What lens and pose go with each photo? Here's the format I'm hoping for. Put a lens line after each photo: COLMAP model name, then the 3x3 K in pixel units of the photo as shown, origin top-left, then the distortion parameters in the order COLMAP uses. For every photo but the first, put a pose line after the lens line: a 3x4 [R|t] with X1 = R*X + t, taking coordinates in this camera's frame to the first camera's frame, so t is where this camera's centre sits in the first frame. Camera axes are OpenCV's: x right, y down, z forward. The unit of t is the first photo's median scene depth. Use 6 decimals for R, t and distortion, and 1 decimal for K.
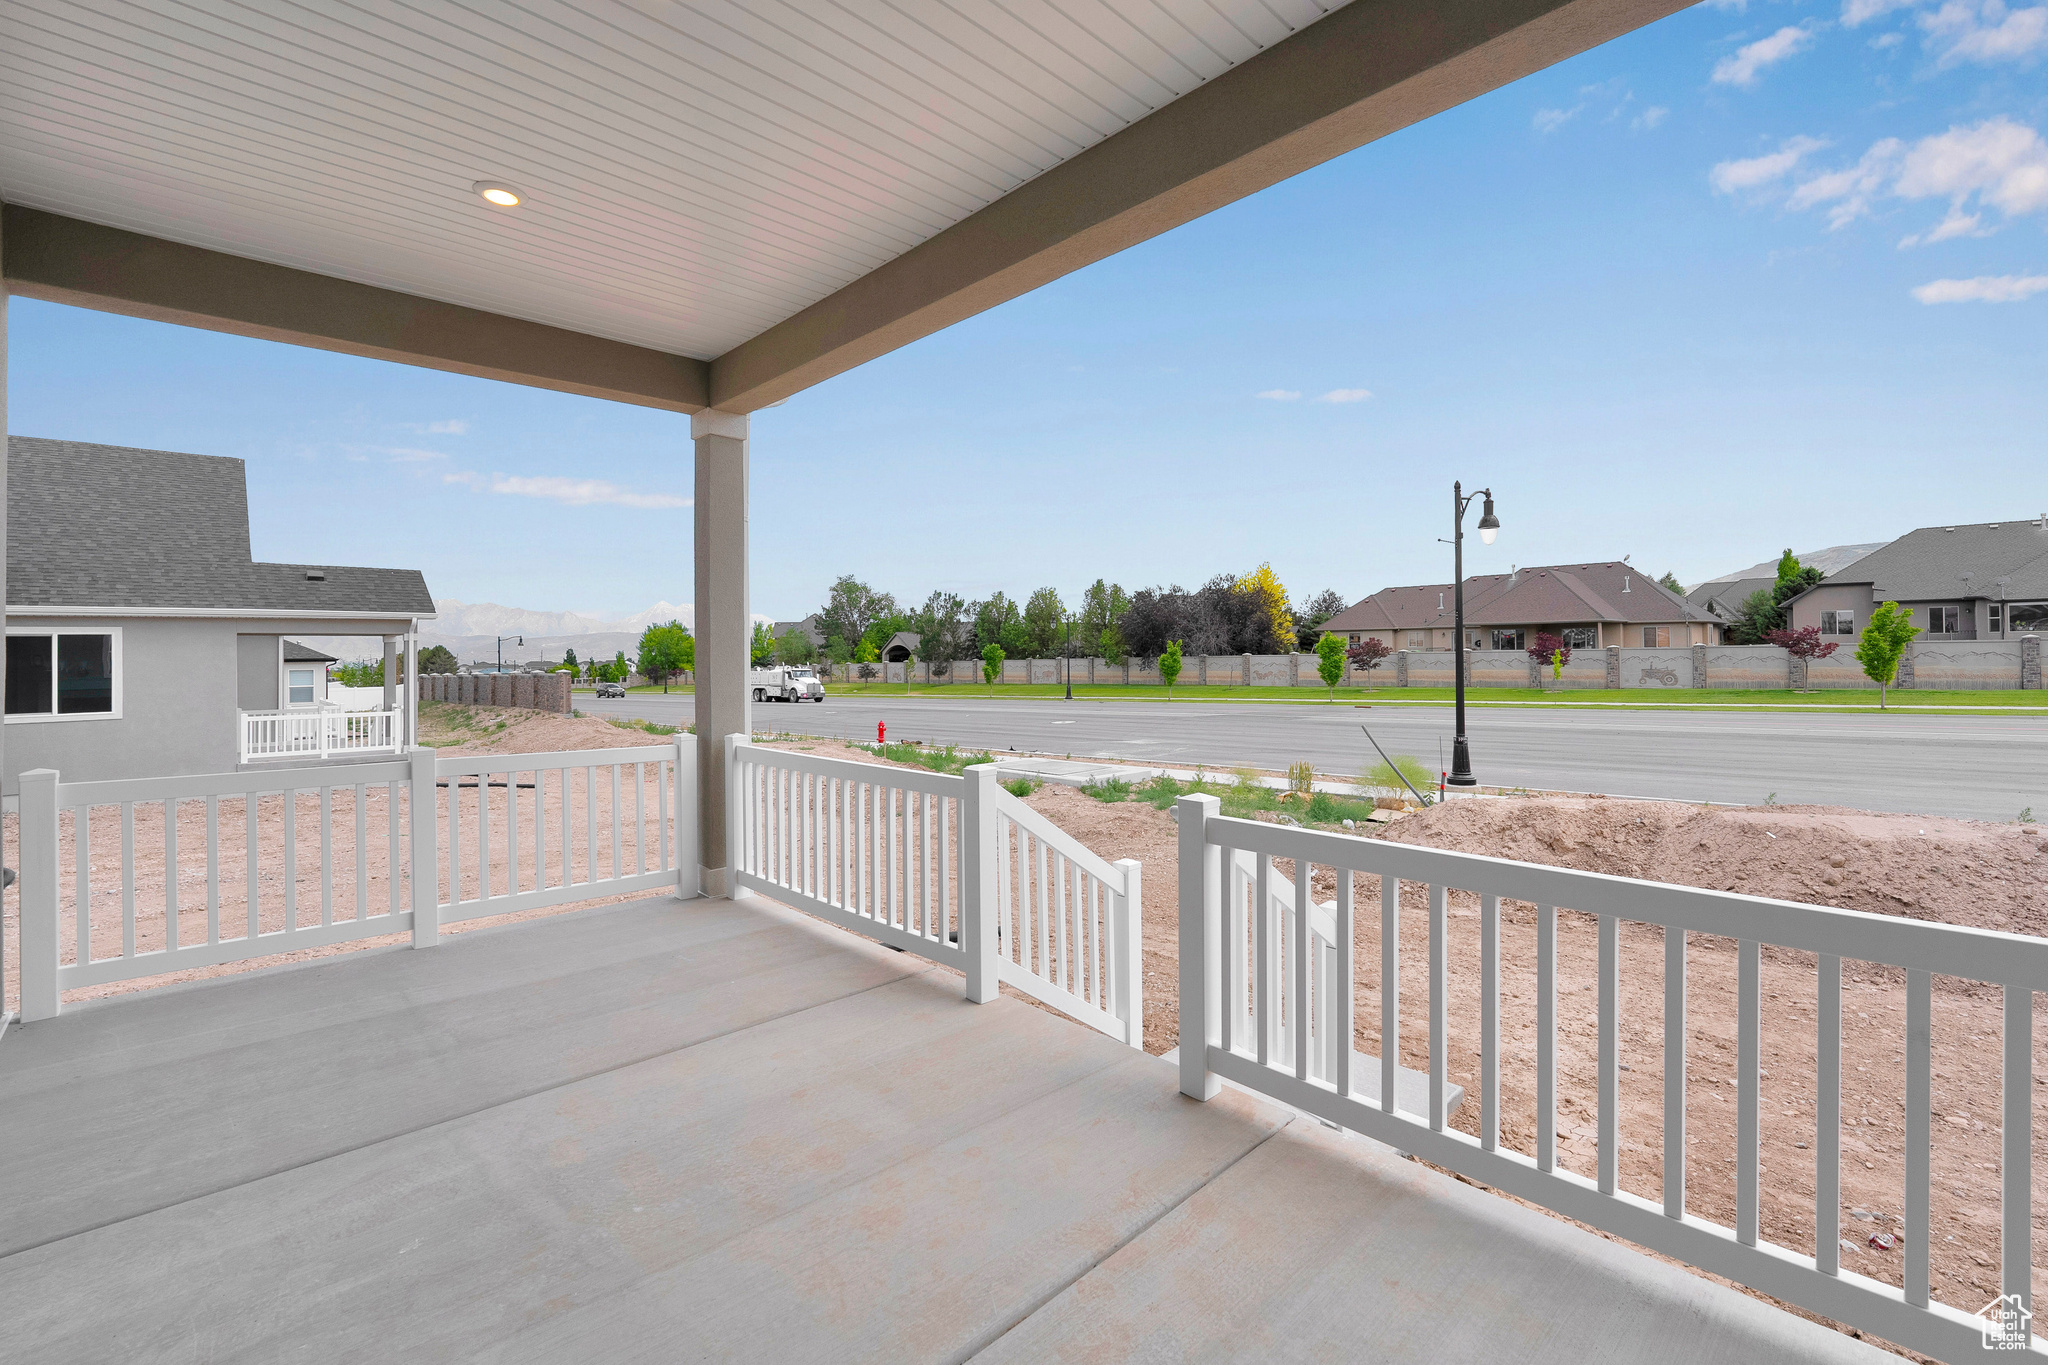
lens RADIAL K [[863.7, 0, 1030.5], [0, 863.7, 654.2], [0, 0, 1]] dist [-0.009433, -0.000968]
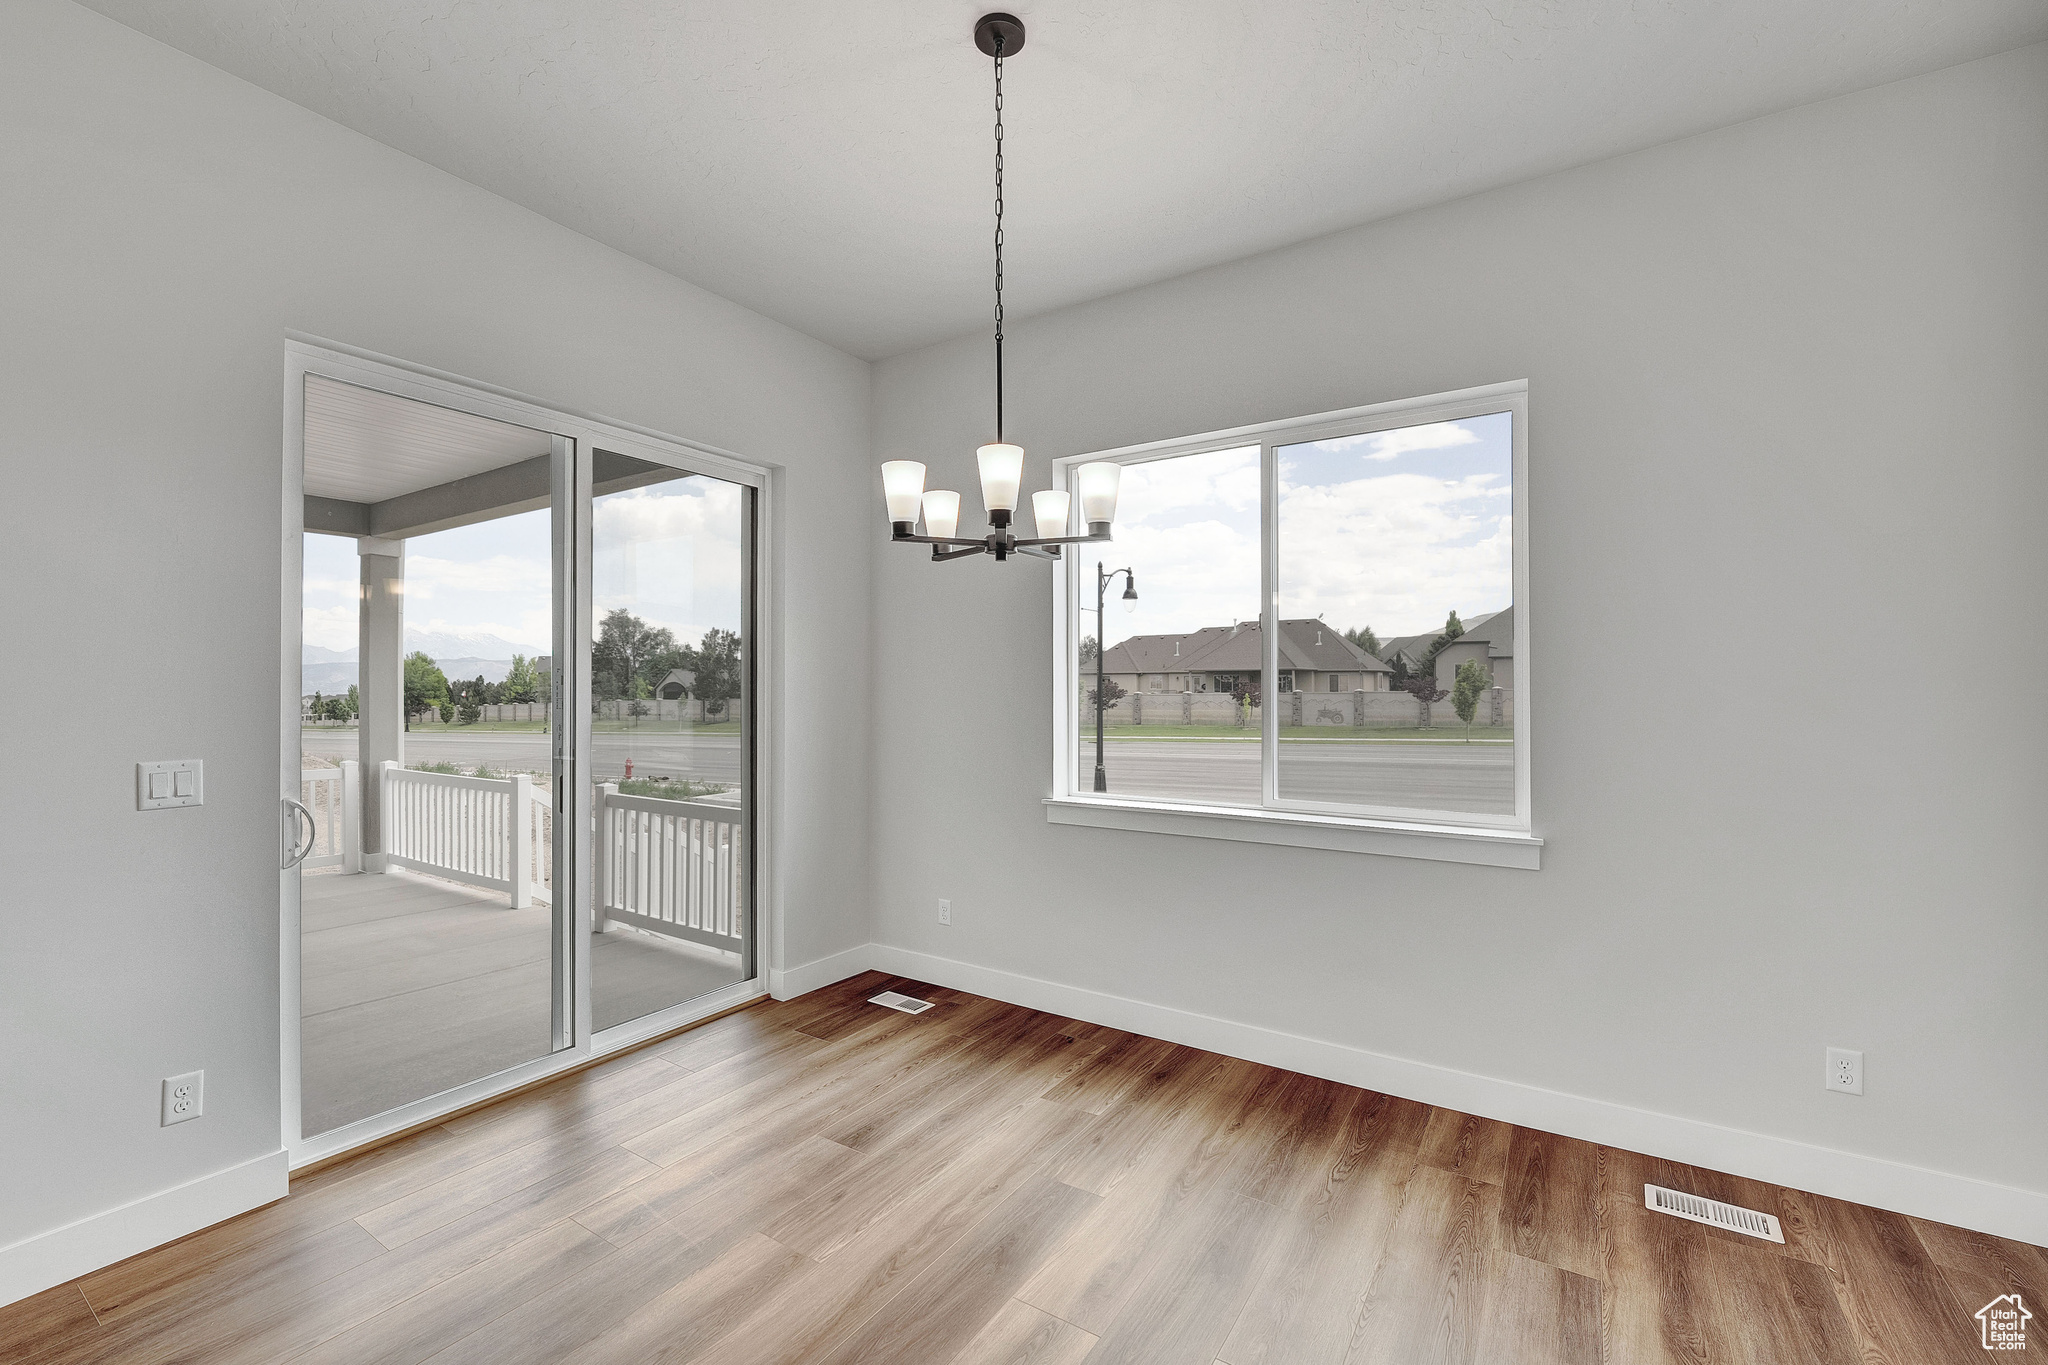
lens RADIAL K [[863.7, 0, 1029.7], [0, 863.7, 694.5], [0, 0, 1]] dist [-0.009433, -0.000968]
pose [[0.975721, 0.006900, 0.218910, 0.042318], [-0.007724, 0.999966, 0.002909, -0.003591], [-0.218882, -0.004530, 0.975741, -0.069808]]
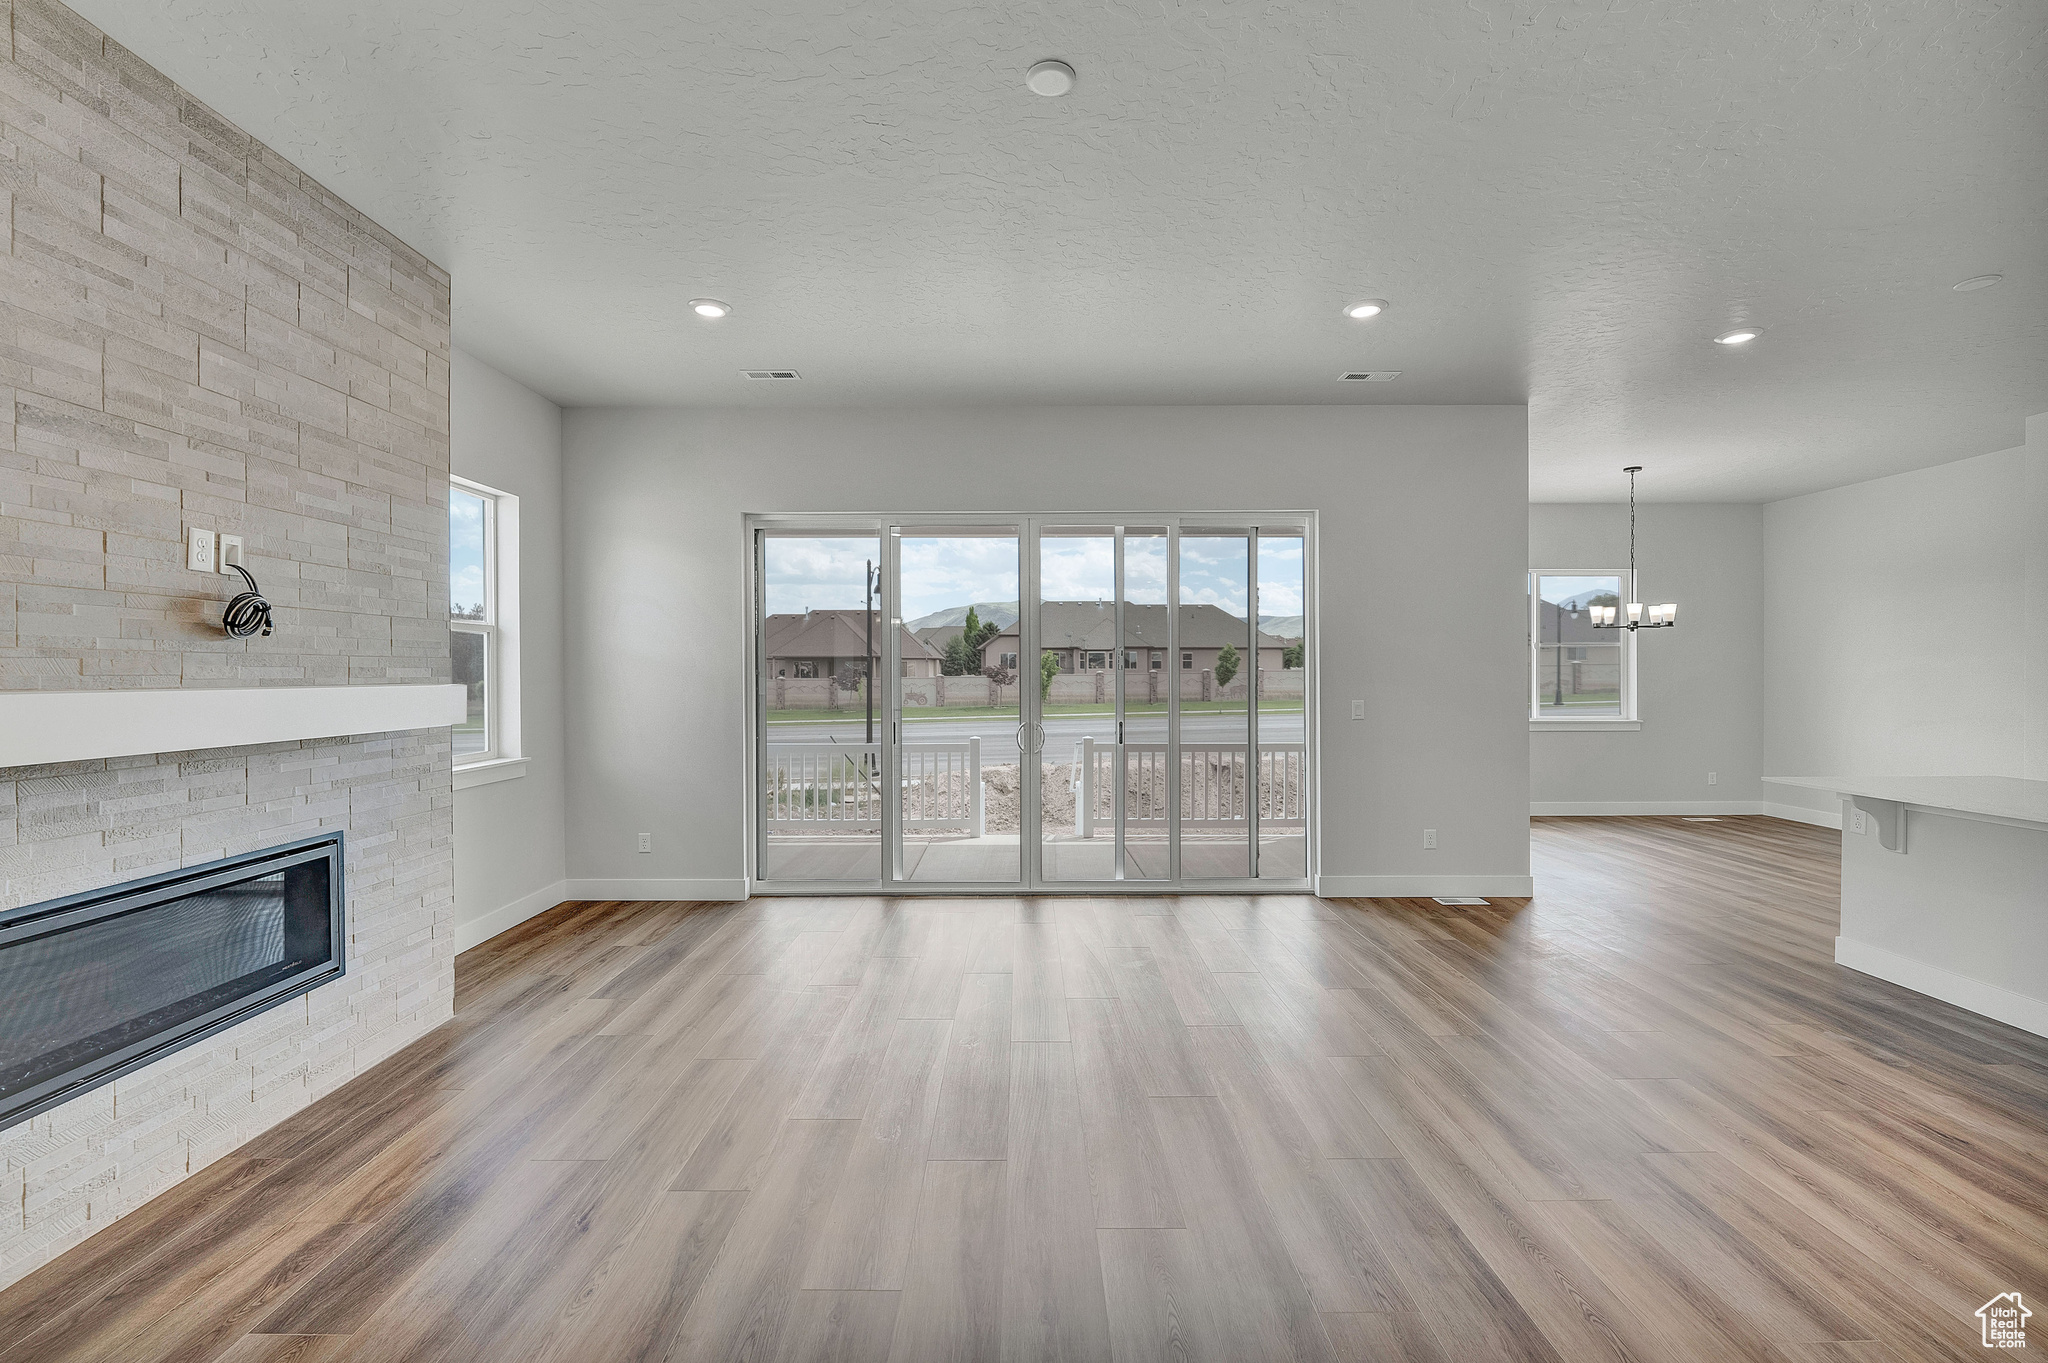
lens RADIAL K [[867.3, 0, 1026.0], [0, 867.3, 675.1], [0, 0, 1]] dist [-0.009116, -0.000220]
pose [[0.683819, 0.007158, 0.729617, -0.116061], [-0.003316, 0.999972, -0.006702, -0.001498], [-0.729644, 0.002164, 0.683824, -0.049481]]
